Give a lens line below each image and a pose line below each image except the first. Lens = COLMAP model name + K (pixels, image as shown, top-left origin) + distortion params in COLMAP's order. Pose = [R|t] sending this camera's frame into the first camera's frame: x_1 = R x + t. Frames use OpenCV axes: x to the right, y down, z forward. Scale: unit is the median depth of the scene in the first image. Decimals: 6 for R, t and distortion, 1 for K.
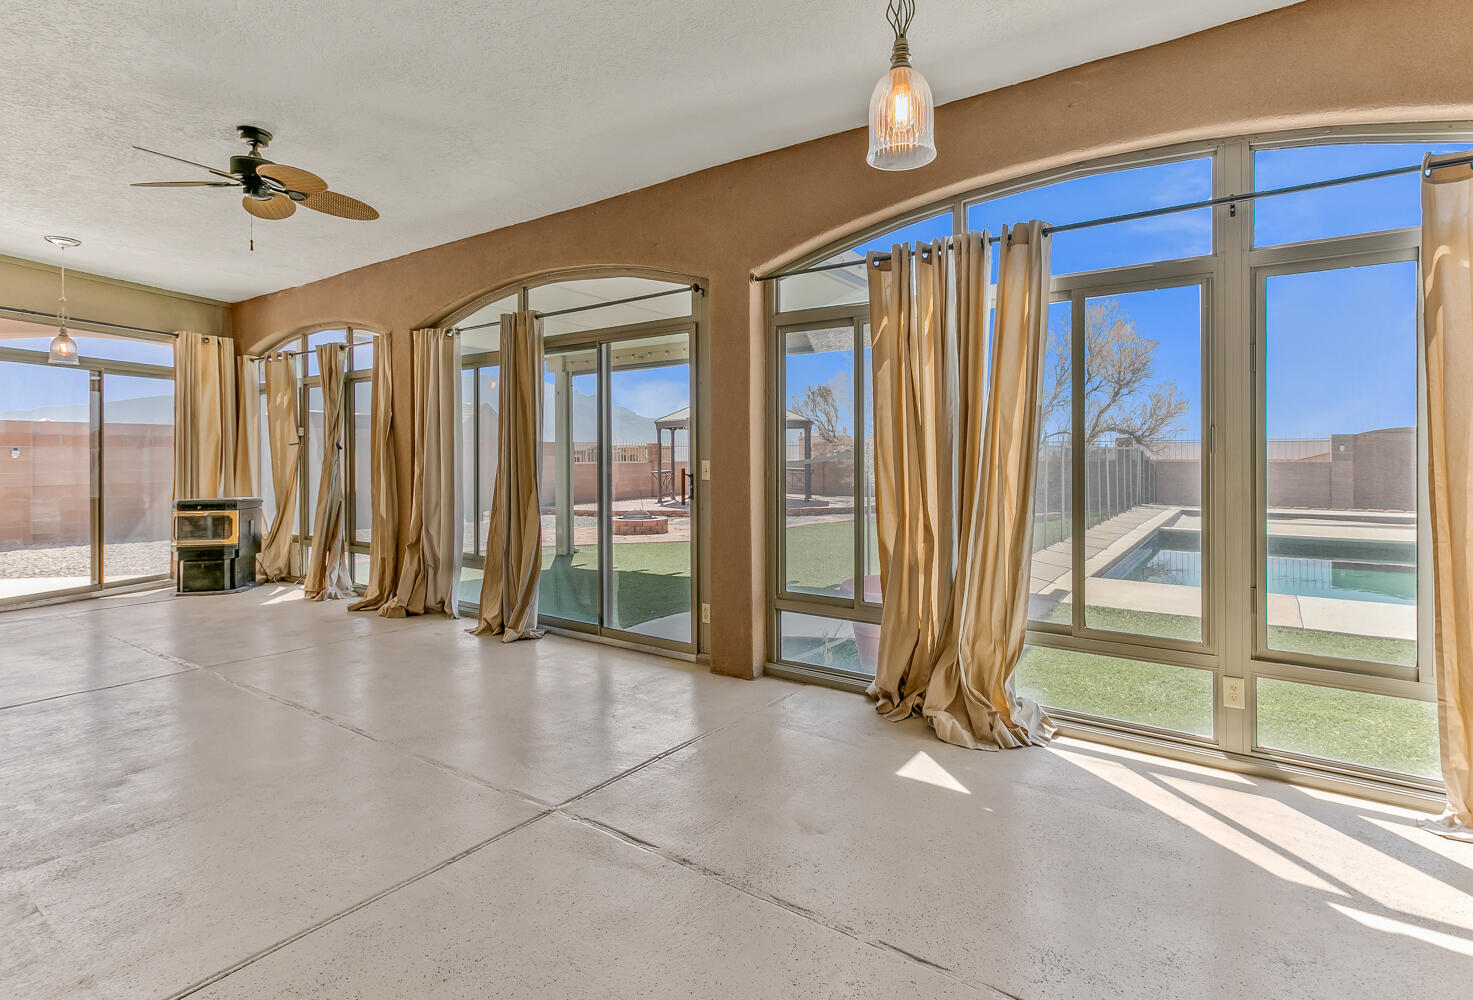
lens RADIAL K [[767.0, 0, 840.3], [0, 767.0, 452.6], [0, 0, 1]] dist [0.003376, 0.000744]
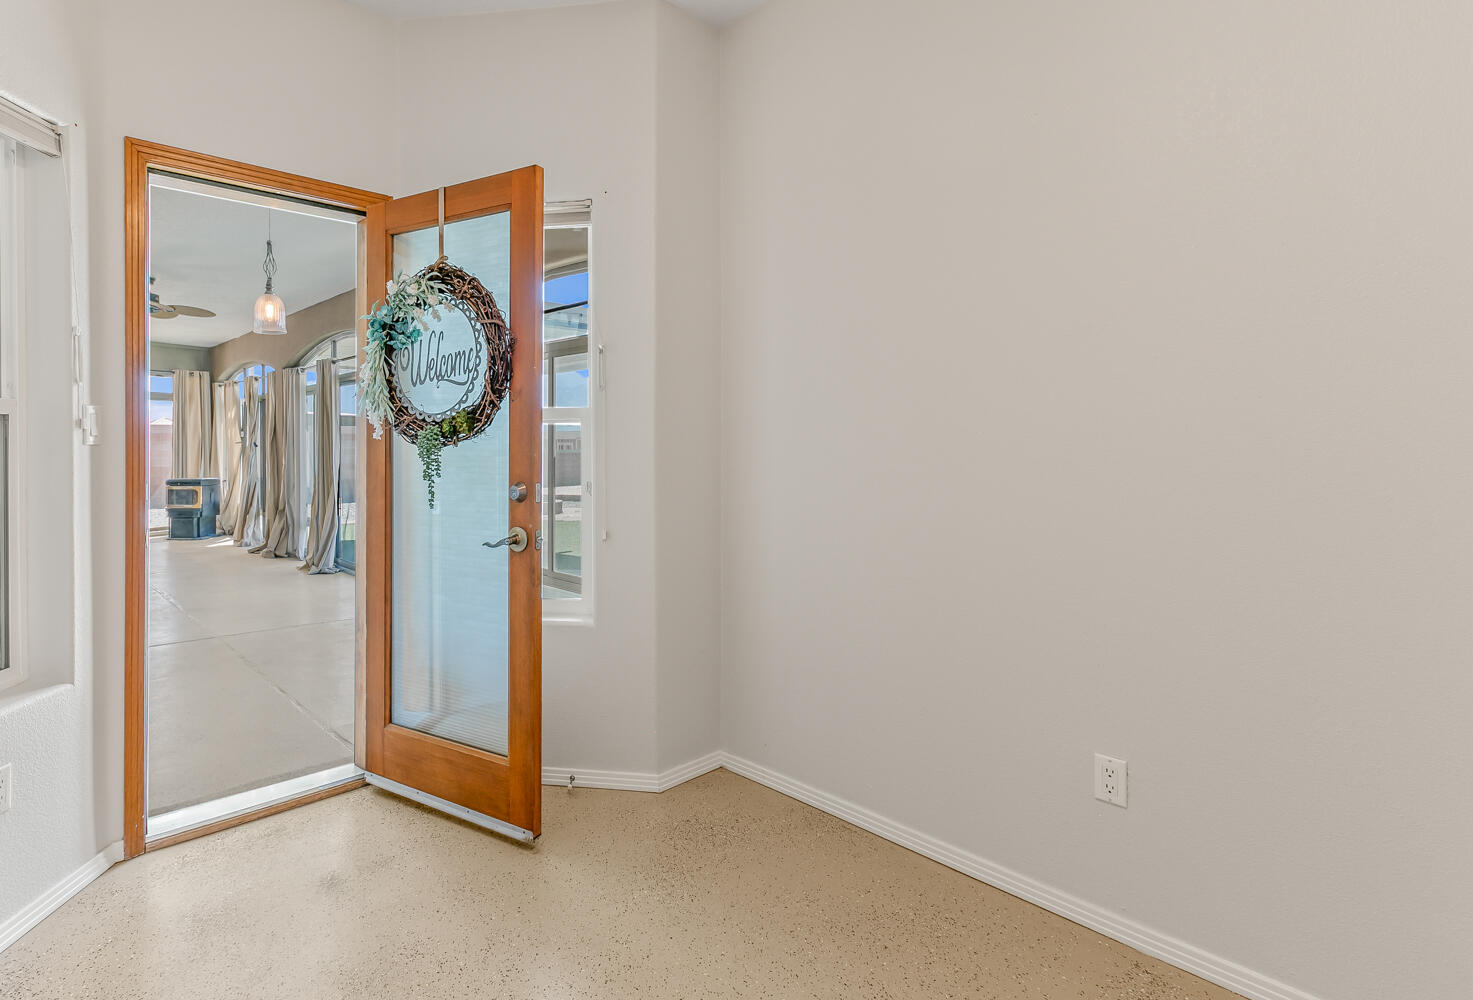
lens RADIAL K [[767.0, 0, 621.3], [0, 767.0, 438.1], [0, 0, 1]] dist [0.003376, 0.000744]
pose [[0.958471, 0.001542, -0.285187, 0.455581], [-0.002459, 0.999993, -0.002860, -0.018728], [0.285180, 0.003443, 0.958468, -0.228844]]
